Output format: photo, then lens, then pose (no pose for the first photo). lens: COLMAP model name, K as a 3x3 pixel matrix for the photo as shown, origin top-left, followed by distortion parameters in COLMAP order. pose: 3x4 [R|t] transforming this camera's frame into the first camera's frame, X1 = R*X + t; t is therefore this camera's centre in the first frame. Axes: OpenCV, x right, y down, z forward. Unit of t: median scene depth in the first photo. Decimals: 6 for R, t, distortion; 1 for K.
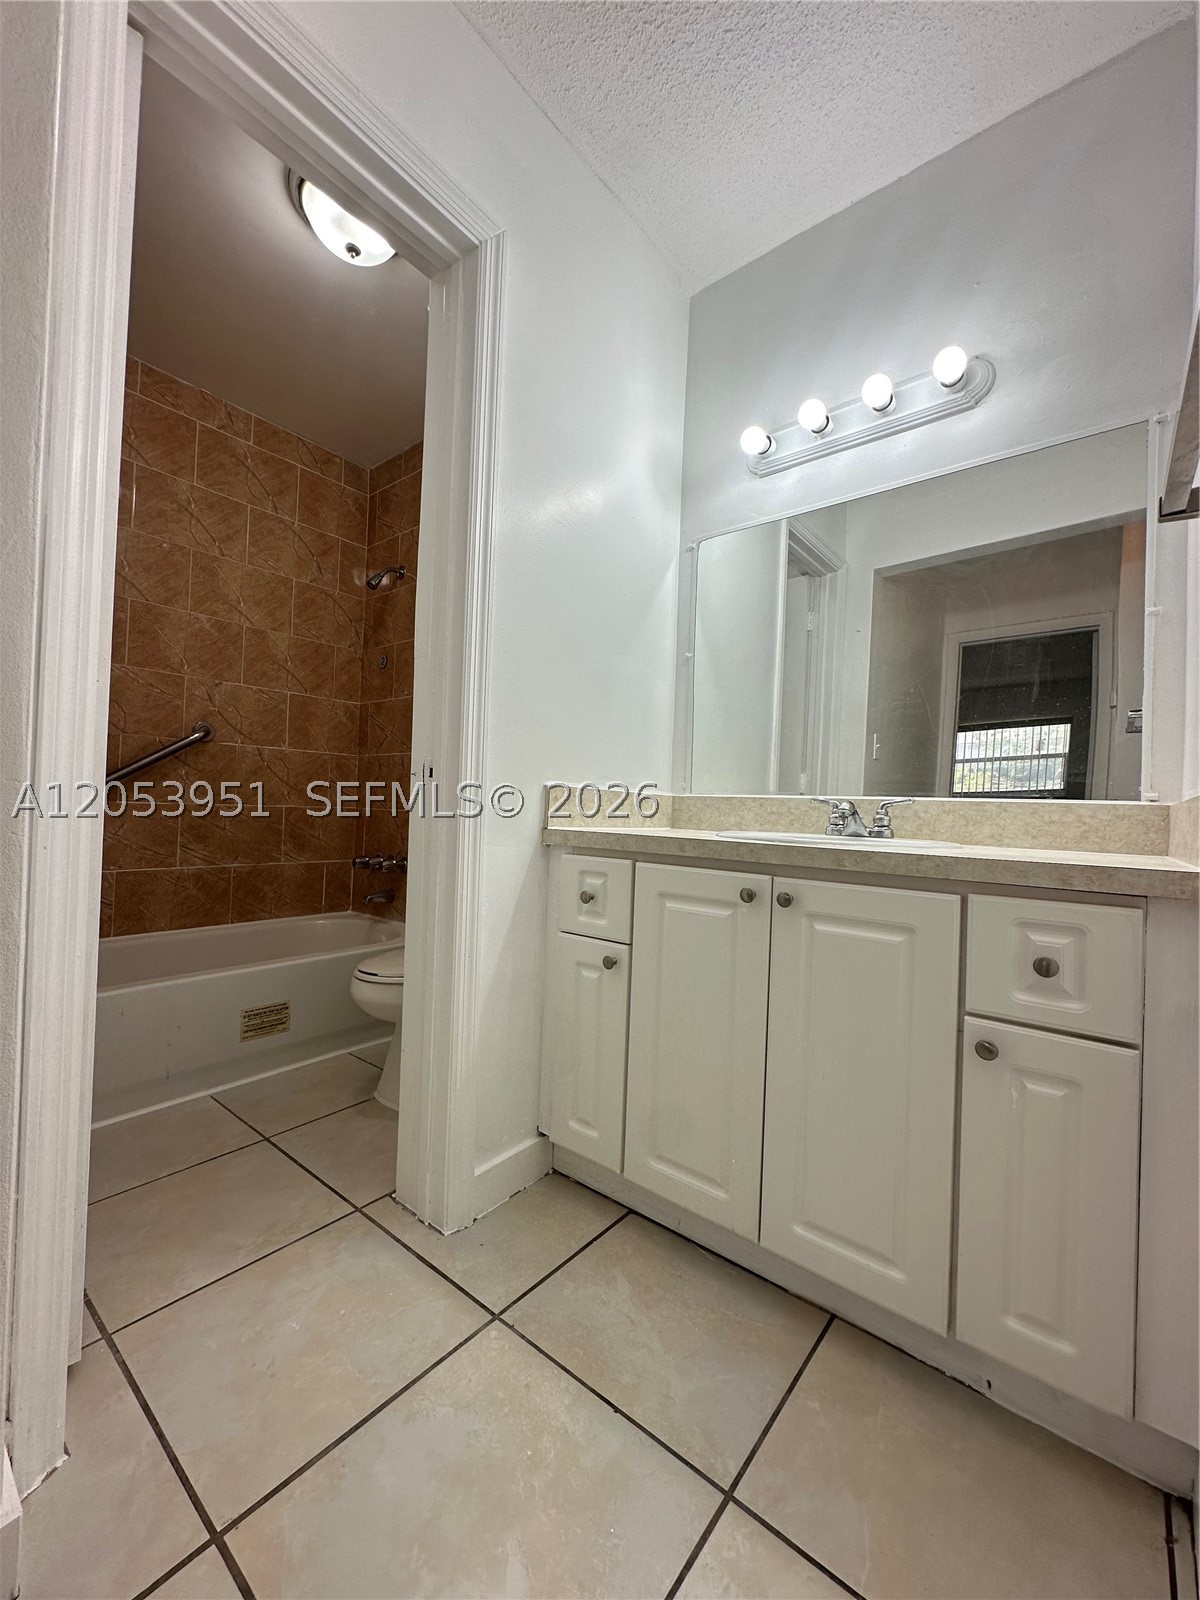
lens RADIAL K [[636.9, 0, 603.3], [0, 636.9, 799.2], [0, 0, 1]] dist [-0.001507, 0.001252]
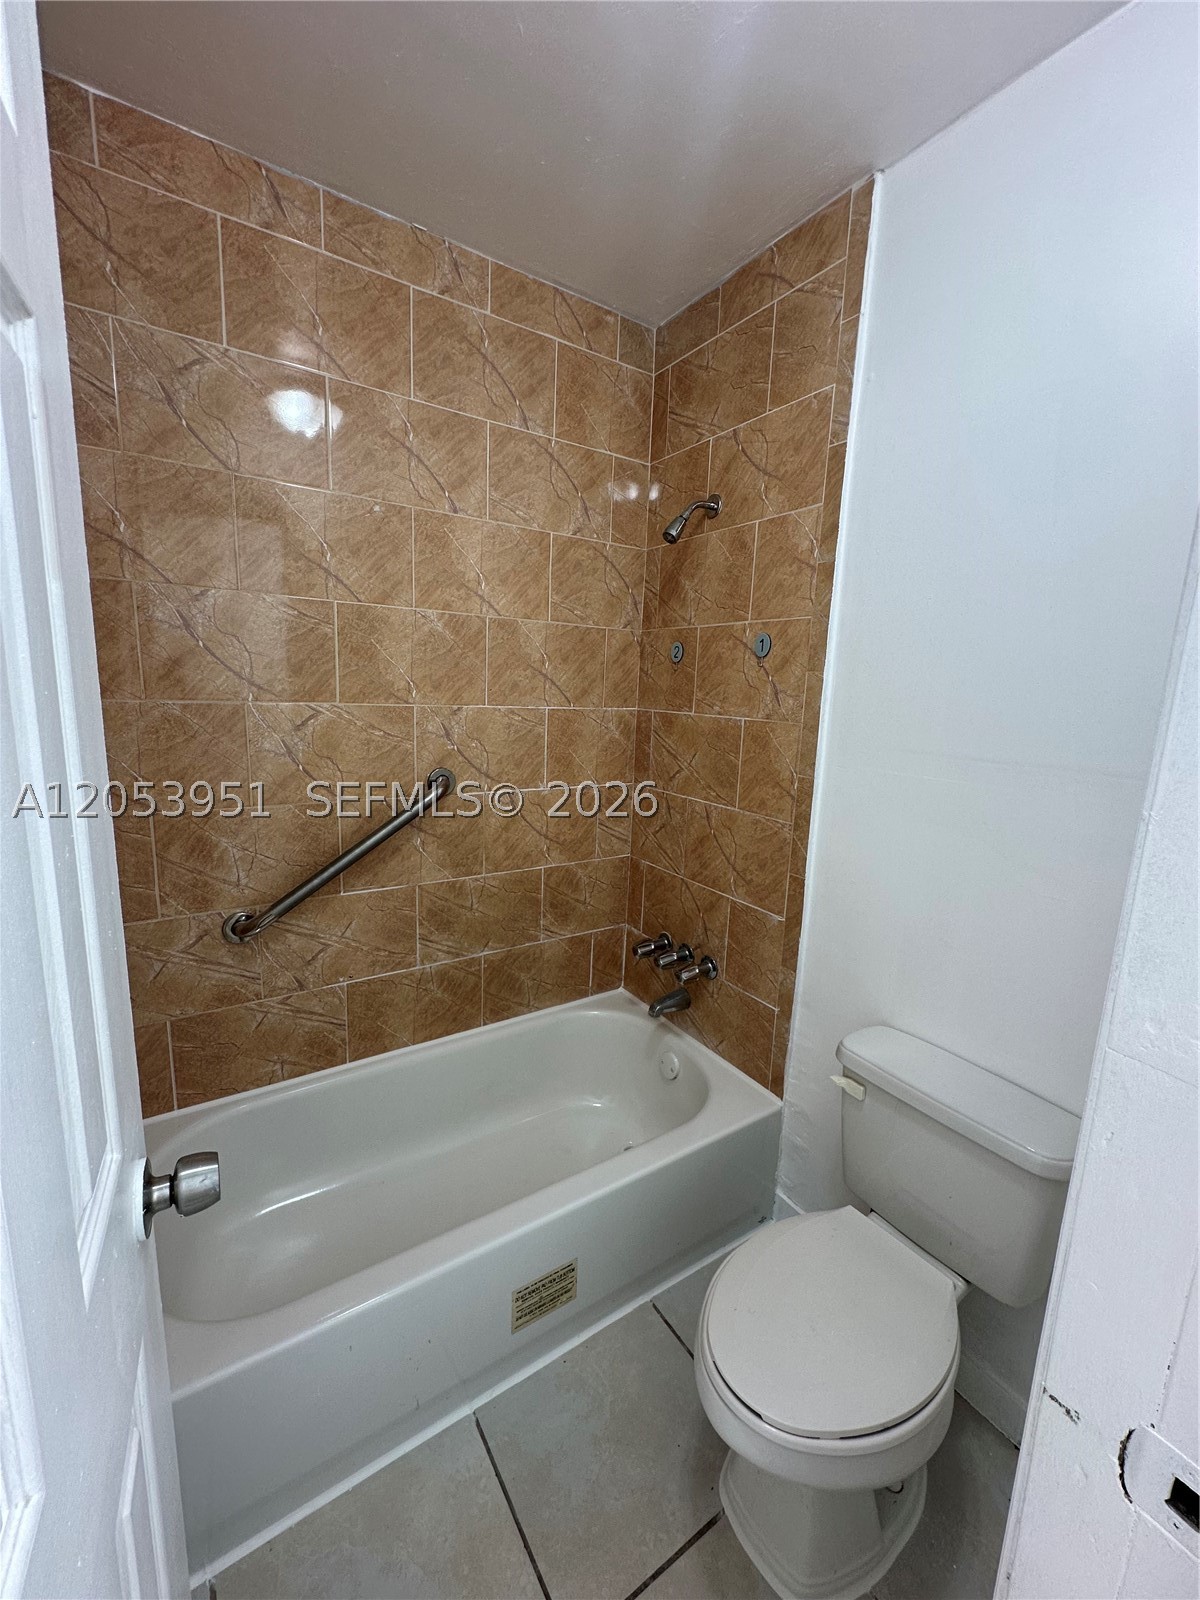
lens RADIAL K [[636.9, 0, 605.1], [0, 636.9, 793.5], [0, 0, 1]] dist [-0.001507, 0.001252]
pose [[0.951835, 0.055011, -0.301637, -0.244973], [-0.001834, 0.984777, 0.173811, -0.216748], [0.306606, -0.164886, 0.937446, 0.398016]]
